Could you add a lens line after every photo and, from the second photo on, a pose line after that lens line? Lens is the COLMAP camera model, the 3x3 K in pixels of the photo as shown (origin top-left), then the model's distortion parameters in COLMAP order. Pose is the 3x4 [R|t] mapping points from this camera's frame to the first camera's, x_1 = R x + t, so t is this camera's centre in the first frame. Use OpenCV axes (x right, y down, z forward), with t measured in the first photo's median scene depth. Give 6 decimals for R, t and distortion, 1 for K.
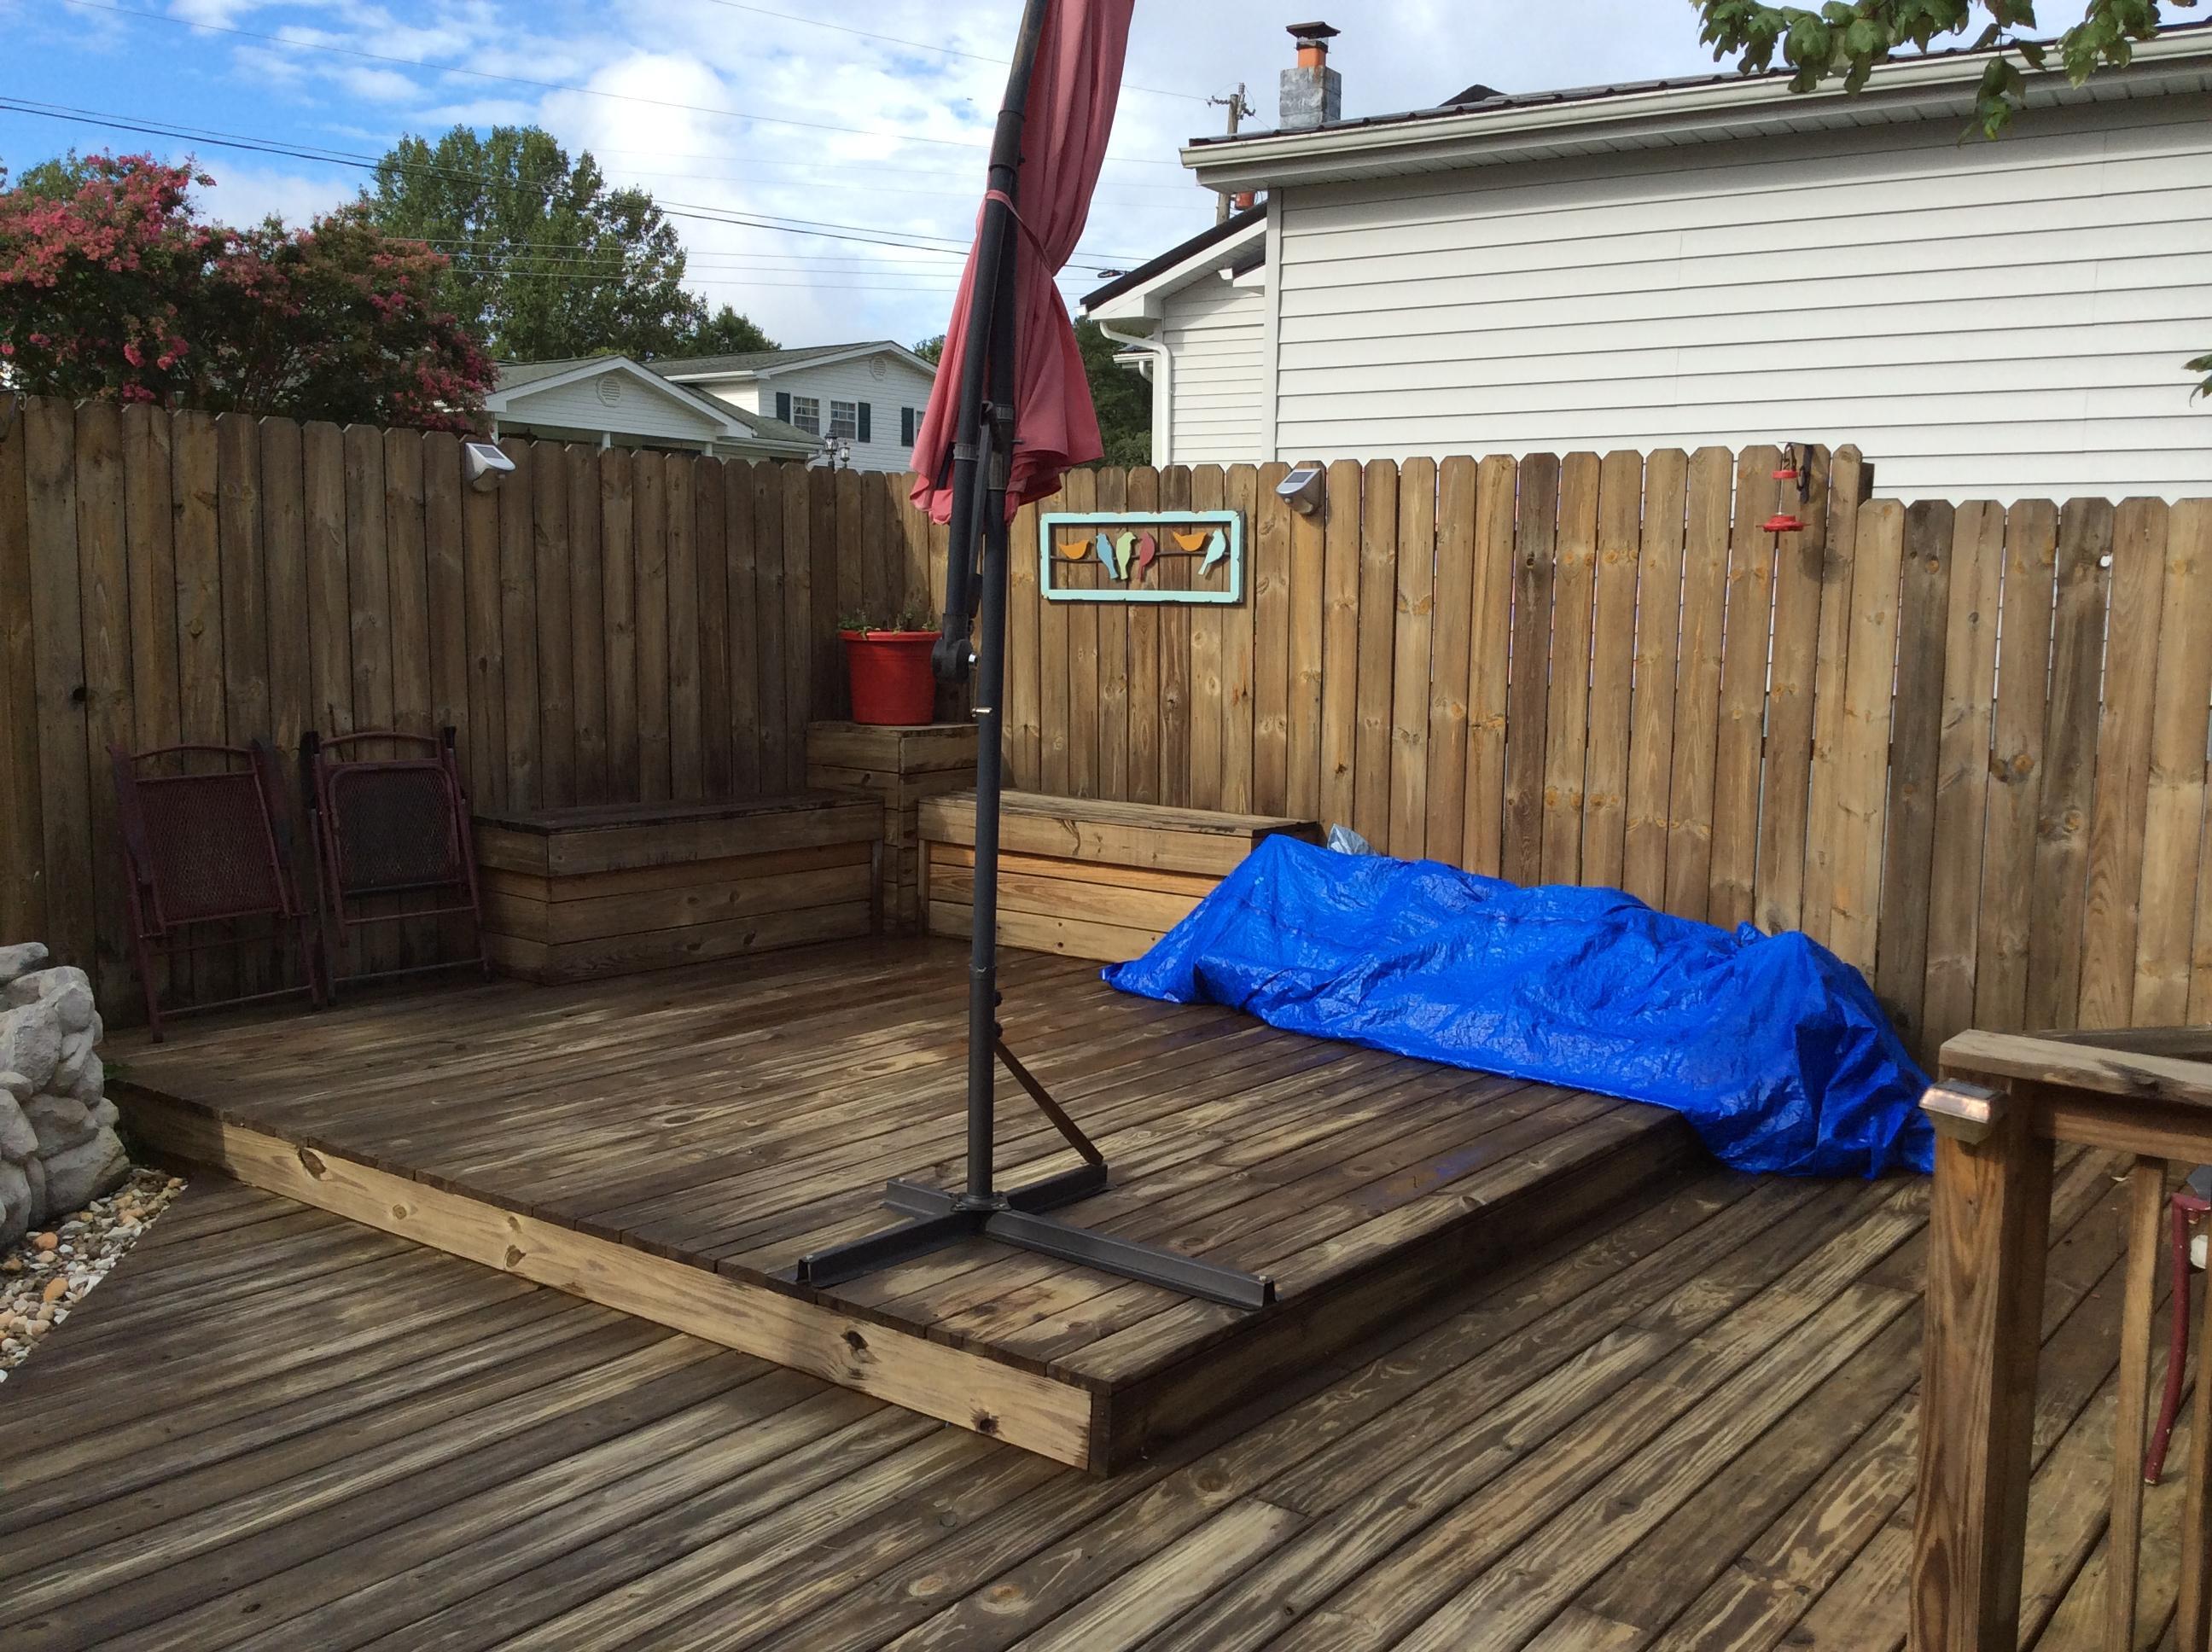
lens RADIAL K [[2007.2, 0, 1106.0], [0, 2007.2, 826.0], [0, 0, 1]] dist [0.146308, -0.342602]
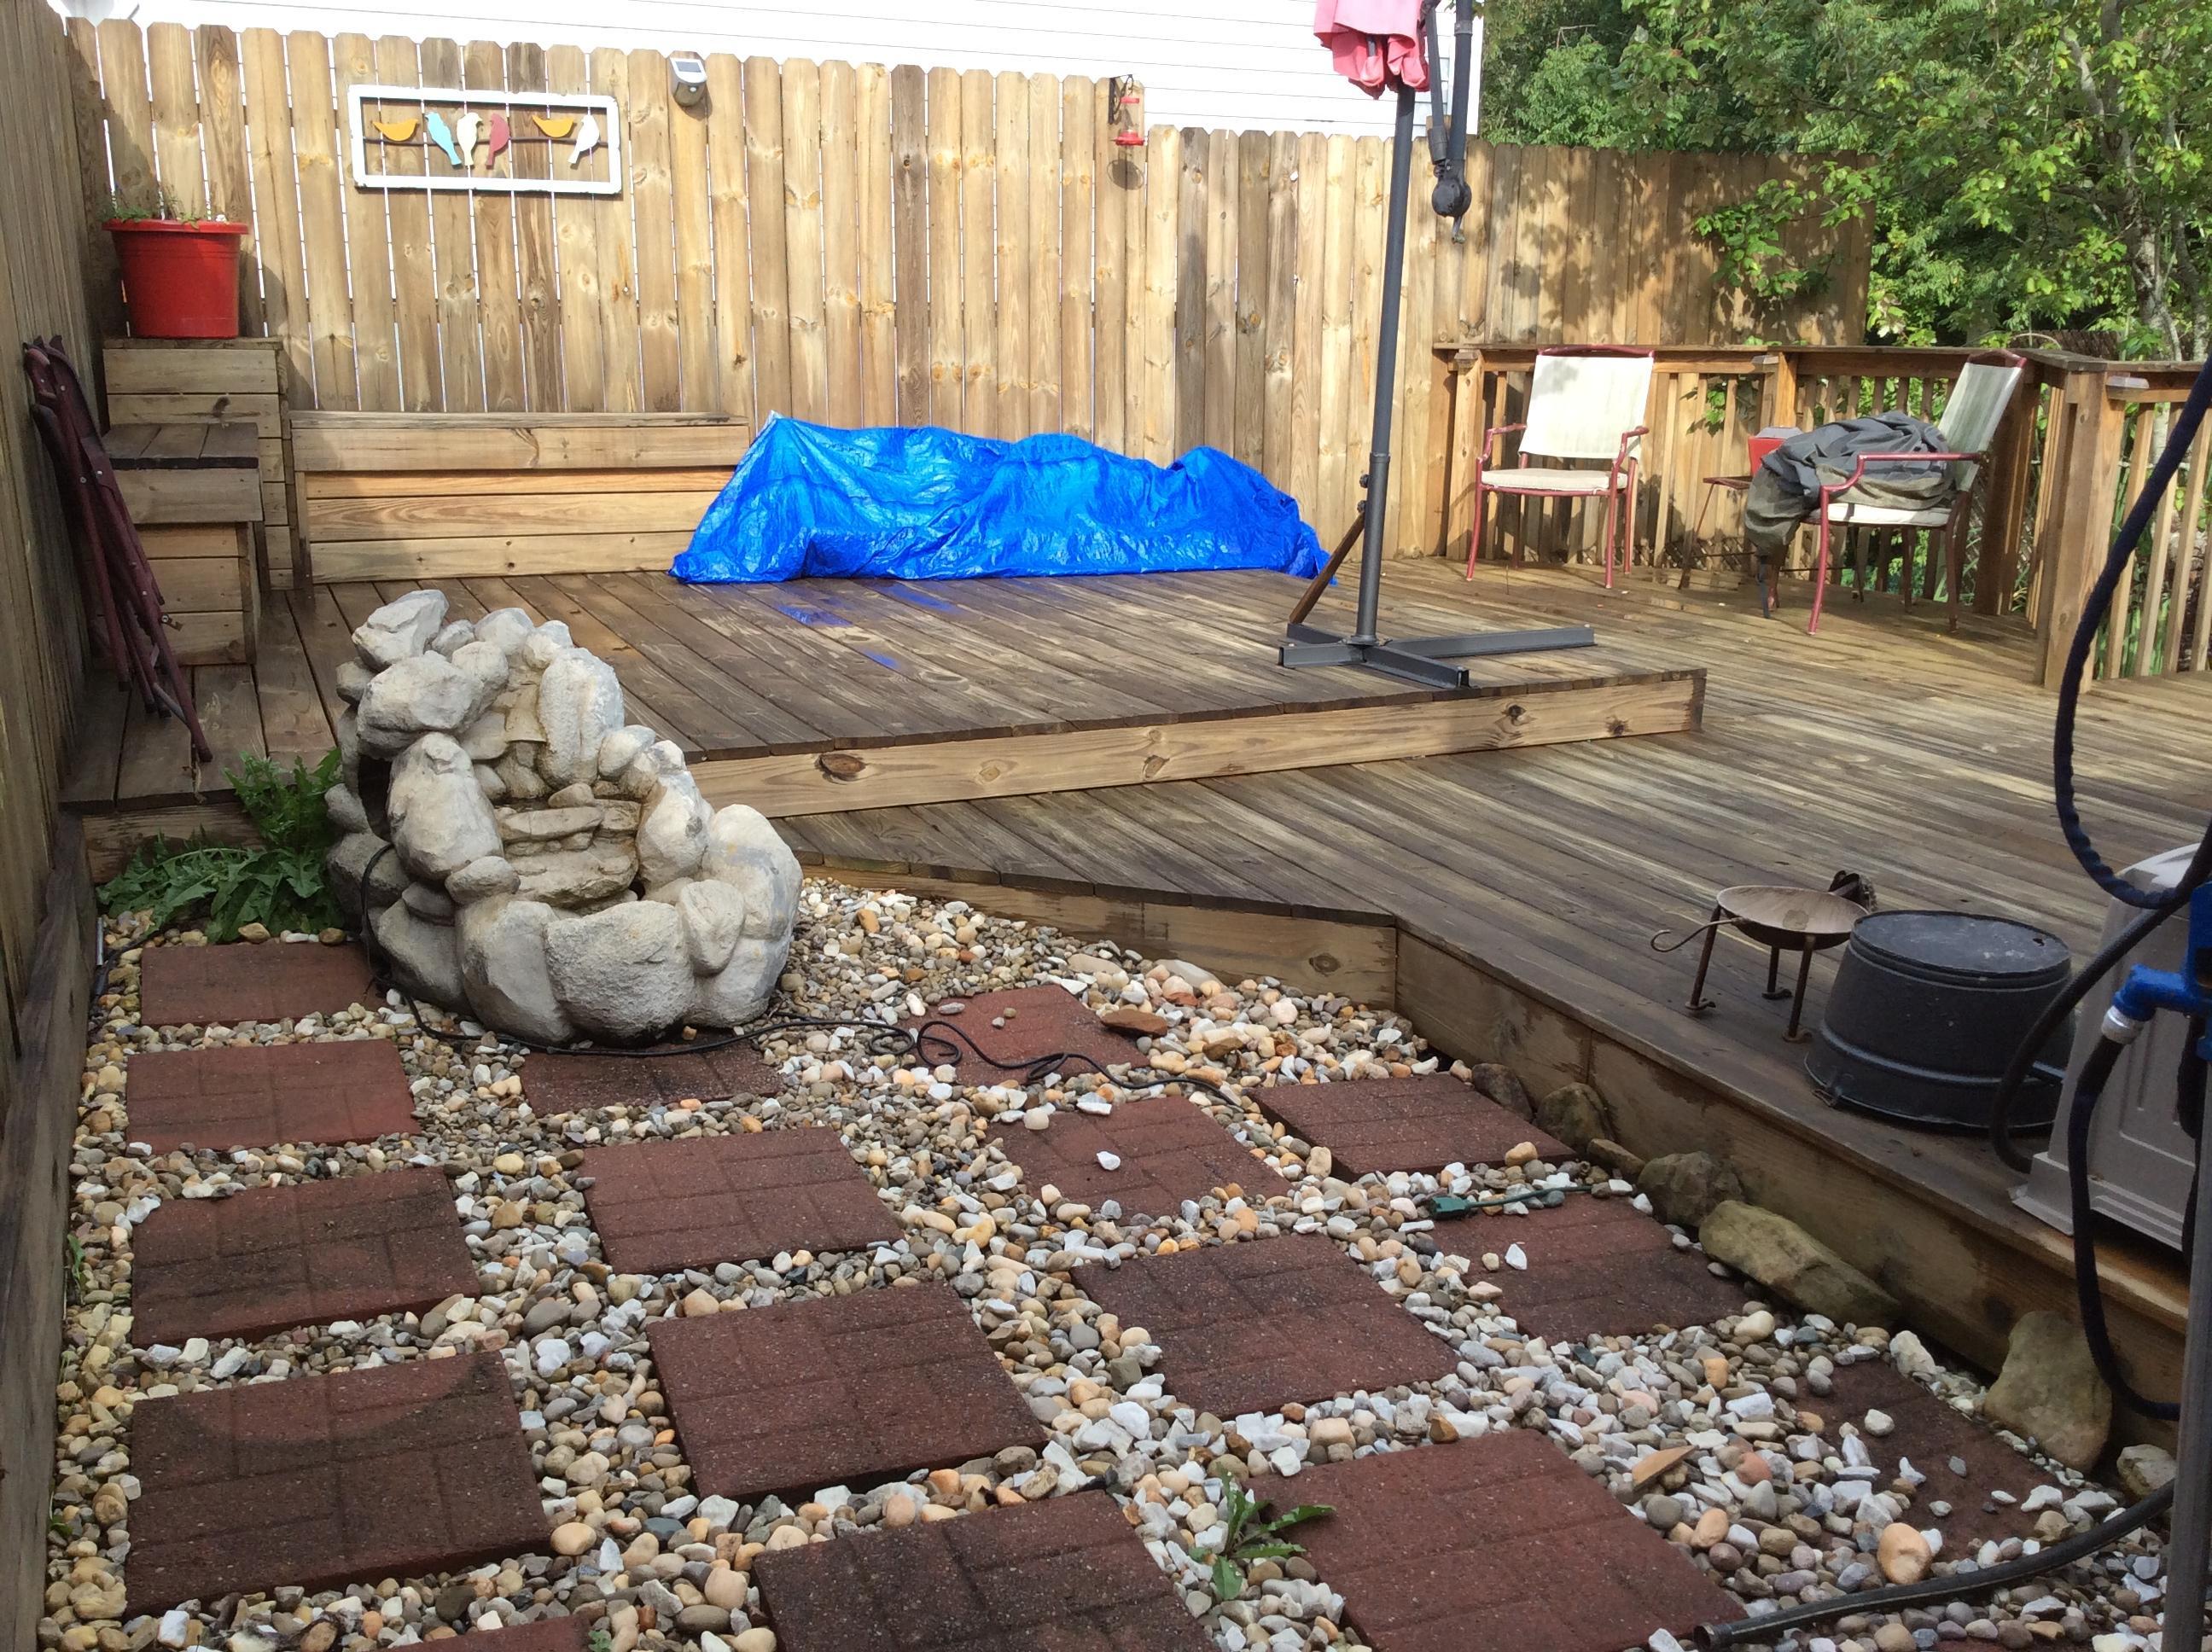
lens RADIAL K [[2007.2, 0, 1106.0], [0, 2007.2, 826.0], [0, 0, 1]] dist [0.146308, -0.342602]
pose [[0.484770, -0.231423, 0.843470, -0.792045], [0.102372, 0.972745, 0.208055, 0.008785], [-0.868630, -0.014511, 0.495249, 0.309408]]
